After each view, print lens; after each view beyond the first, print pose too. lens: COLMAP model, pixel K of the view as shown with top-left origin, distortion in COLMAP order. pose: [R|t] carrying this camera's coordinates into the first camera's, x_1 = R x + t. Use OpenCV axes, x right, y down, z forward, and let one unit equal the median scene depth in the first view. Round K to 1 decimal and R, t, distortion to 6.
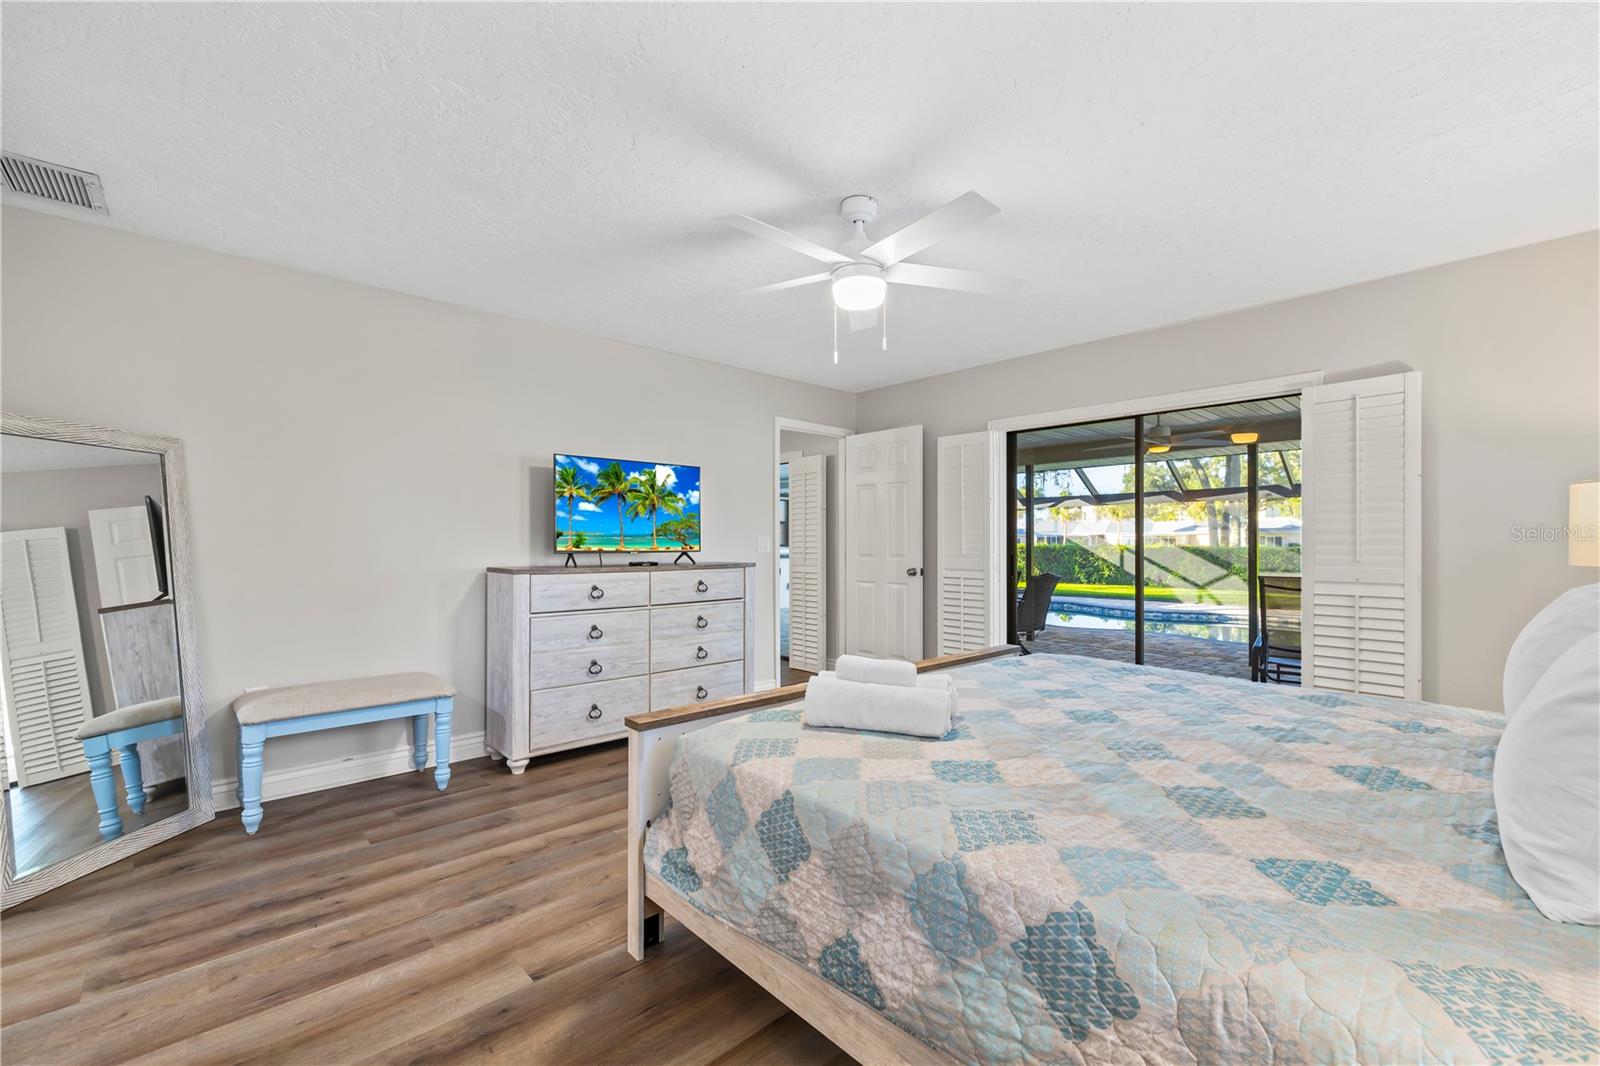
lens RADIAL K [[670.4, 0, 799.7], [0, 670.4, 542.6], [0, 0, 1]] dist [0.000520, -0.000136]
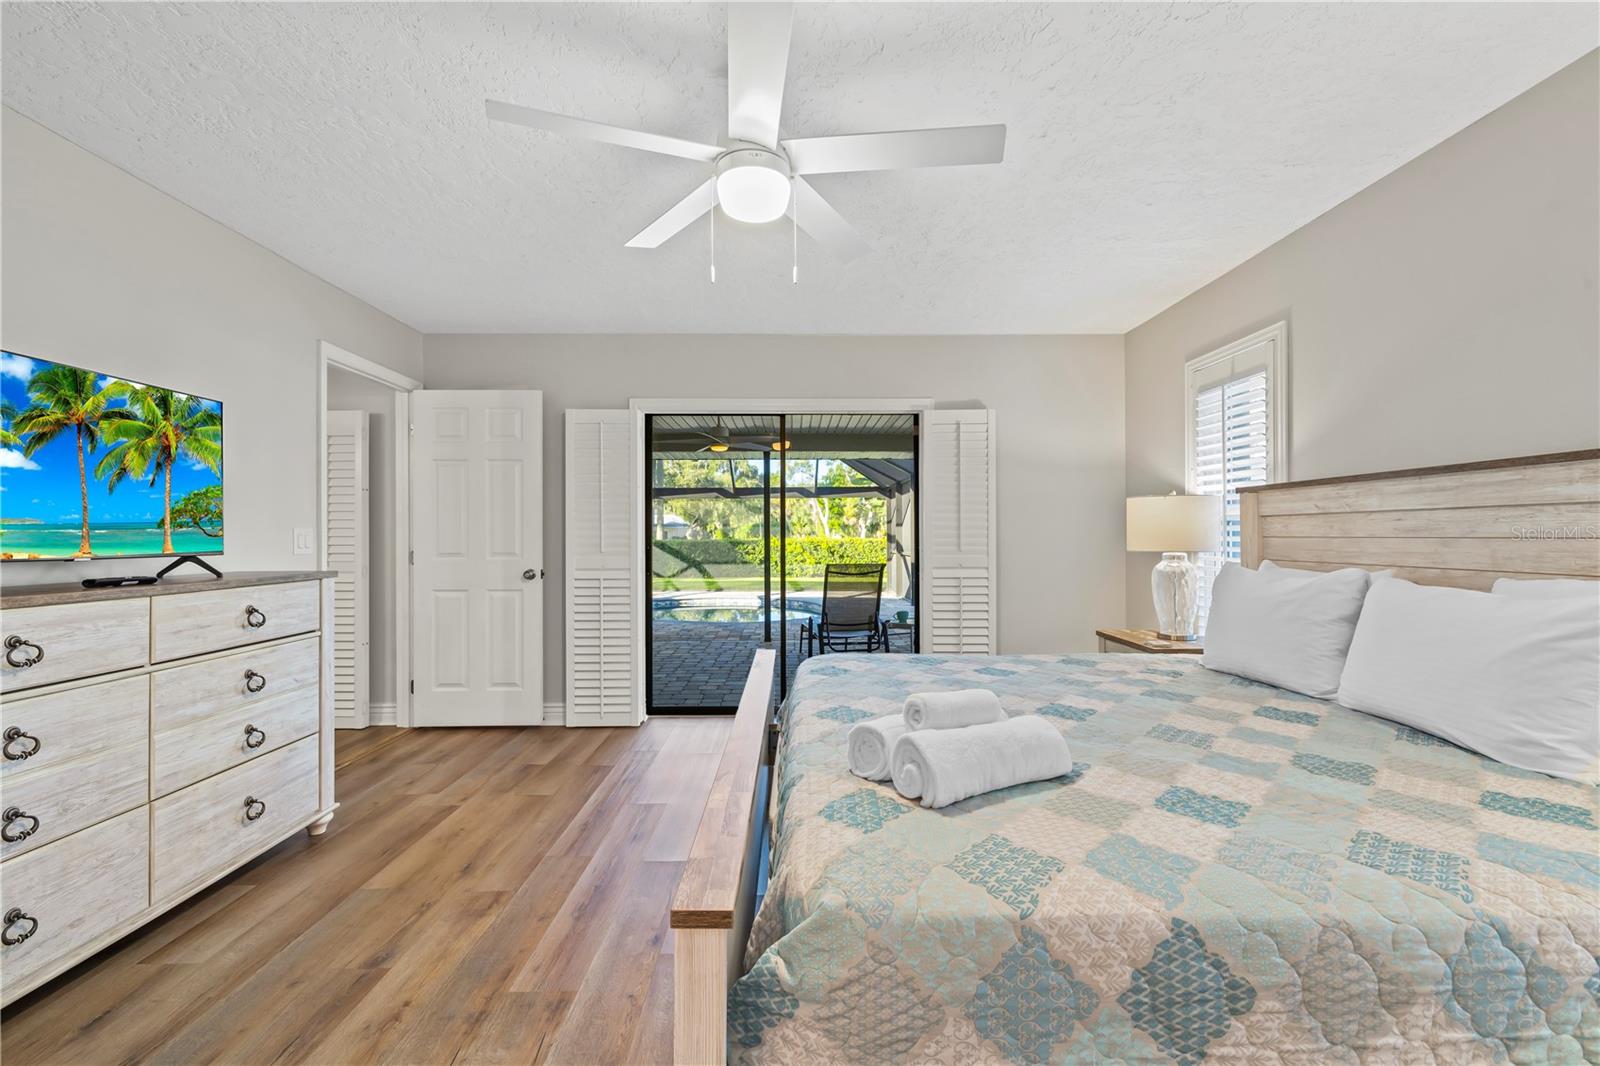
lens RADIAL K [[670.4, 0, 804.4], [0, 670.4, 533.9], [0, 0, 1]] dist [0.000520, -0.000136]
pose [[0.667778, 0.000453, 0.744360, -0.310006], [0.002624, 0.999992, -0.002963, -0.000948], [-0.744356, 0.003931, 0.667772, 0.348445]]
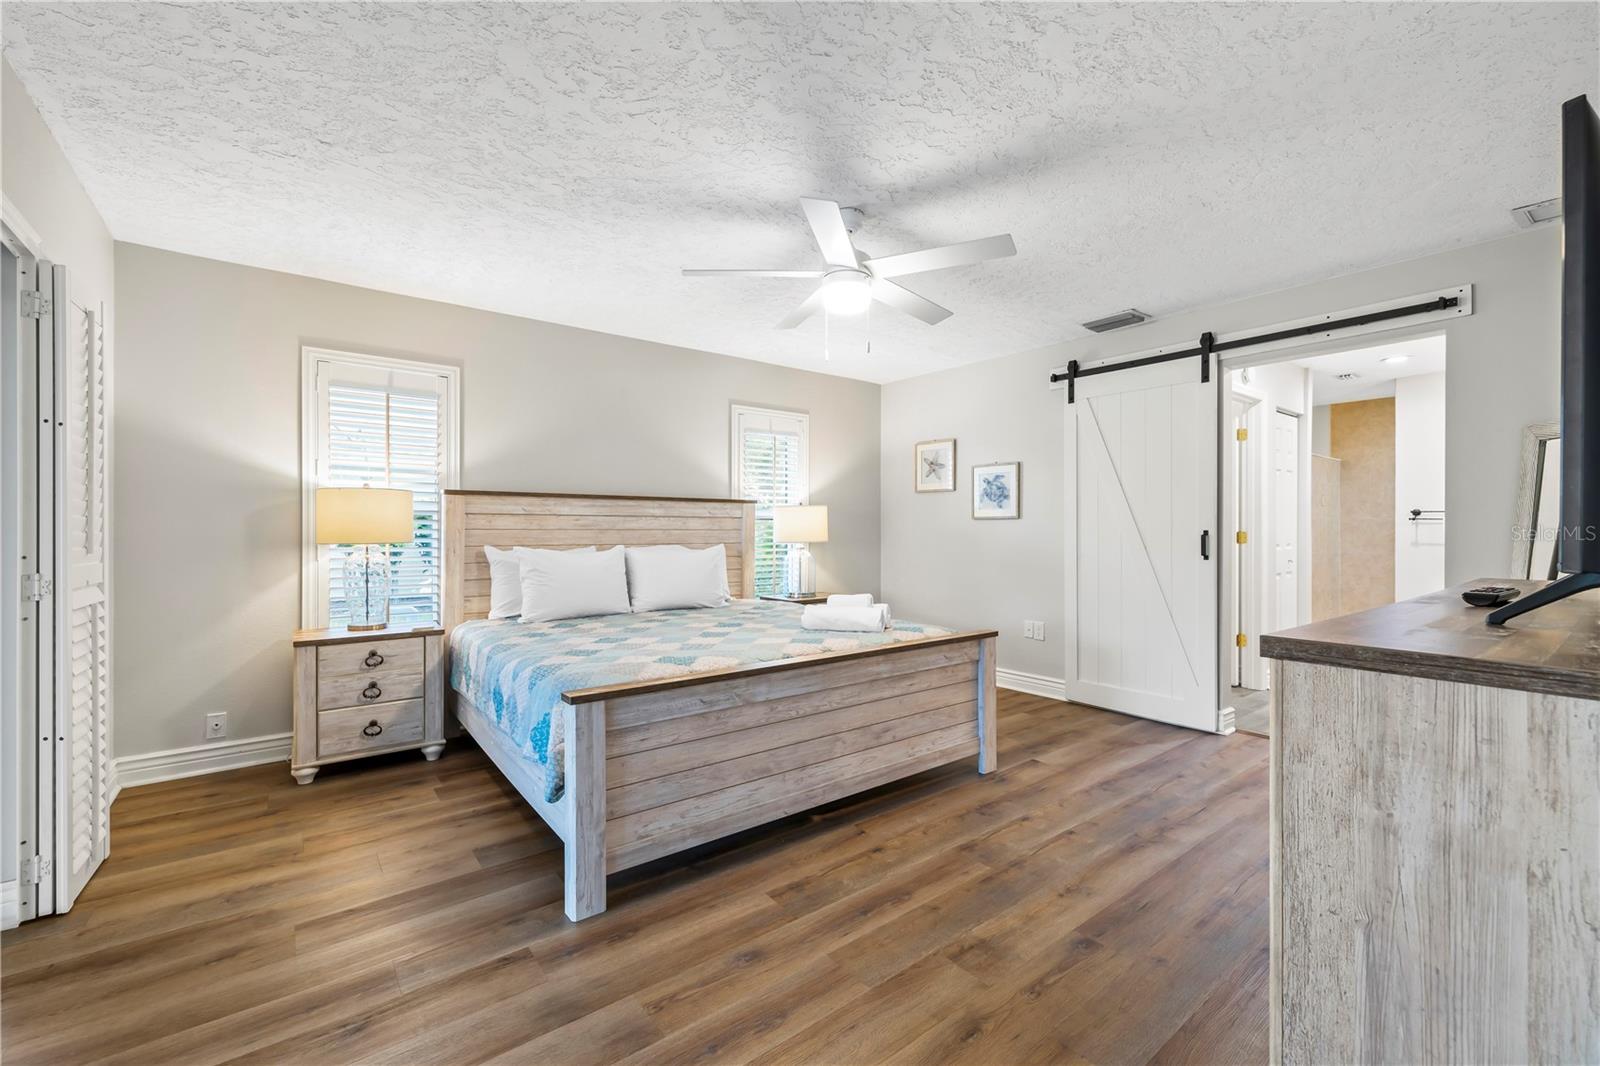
lens RADIAL K [[670.4, 0, 804.2], [0, 670.4, 526.4], [0, 0, 1]] dist [0.000520, -0.000136]
pose [[-0.996874, -0.000542, 0.079008, 0.053313], [-0.001002, 0.999983, -0.005793, 0.002922], [-0.079004, -0.005855, -0.996857, 1.546502]]
